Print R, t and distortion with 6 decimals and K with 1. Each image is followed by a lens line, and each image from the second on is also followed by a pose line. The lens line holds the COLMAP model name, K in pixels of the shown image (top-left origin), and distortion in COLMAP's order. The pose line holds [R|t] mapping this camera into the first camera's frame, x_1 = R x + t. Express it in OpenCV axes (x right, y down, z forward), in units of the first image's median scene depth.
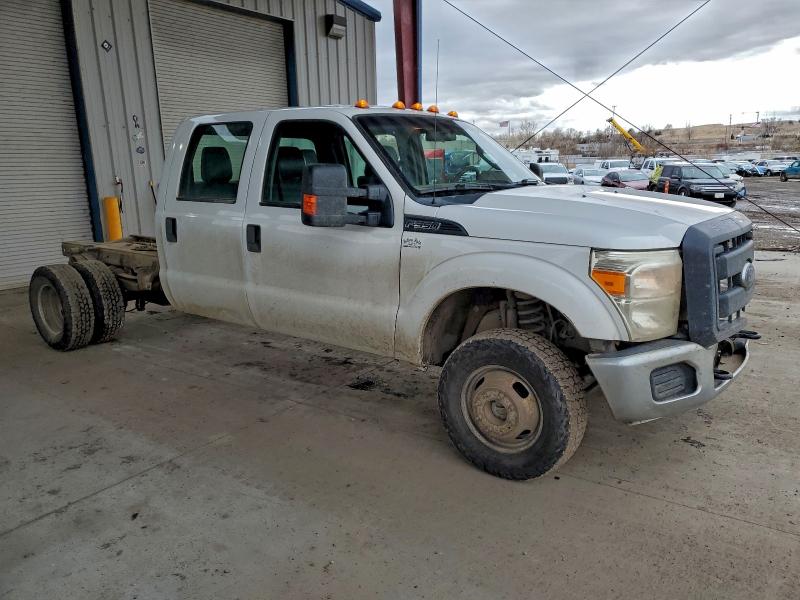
lens RADIAL K [[623.9, 0, 415.8], [0, 623.9, 301.5], [0, 0, 1]] dist [0.032434, -0.004844]
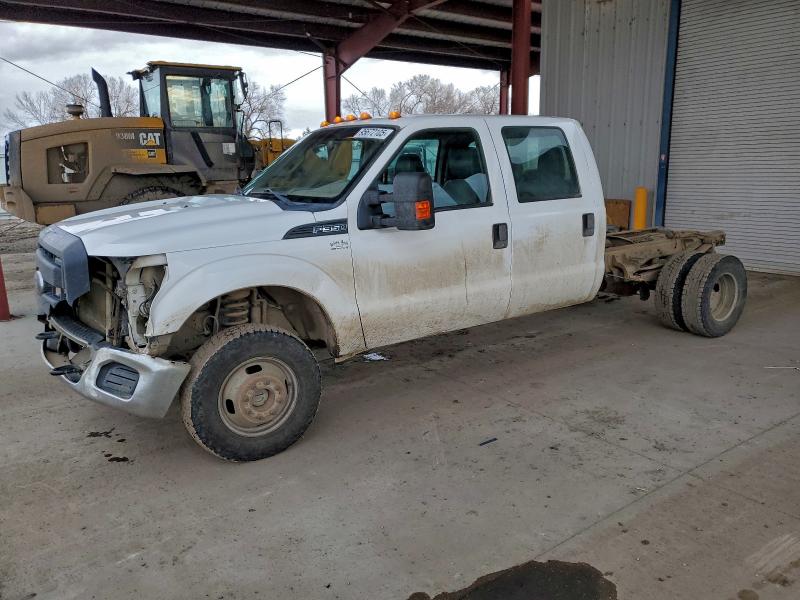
lens RADIAL K [[623.9, 0, 415.8], [0, 623.9, 301.5], [0, 0, 1]] dist [0.032434, -0.004844]
pose [[-0.328357, 0.224283, -0.917540, 0.879188], [-0.177817, 0.939354, 0.293250, -0.299473], [0.927665, 0.259445, -0.268562, 1.263594]]
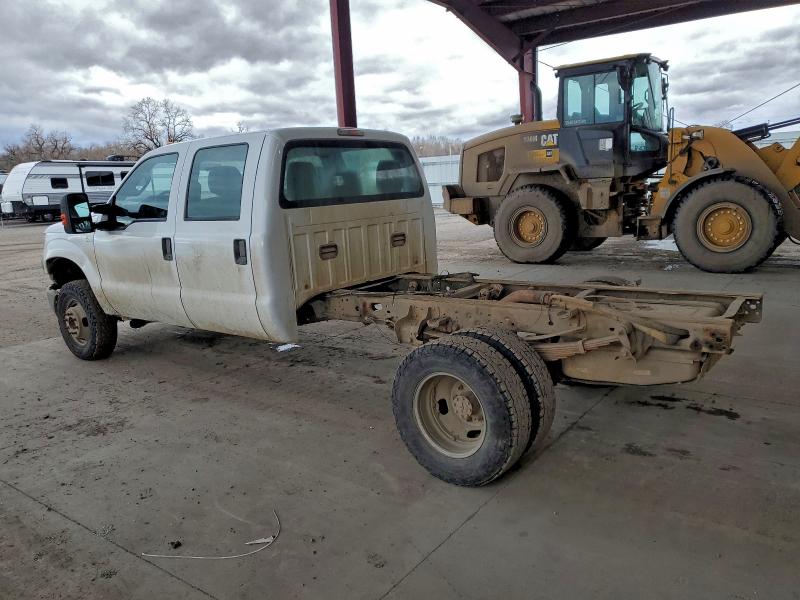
lens RADIAL K [[623.9, 0, 415.8], [0, 623.9, 301.5], [0, 0, 1]] dist [0.032434, -0.004844]
pose [[-0.997825, 0.058050, 0.031223, -0.375965], [0.065713, 0.913044, 0.402531, -0.442260], [-0.005141, 0.403708, -0.914874, 2.029658]]
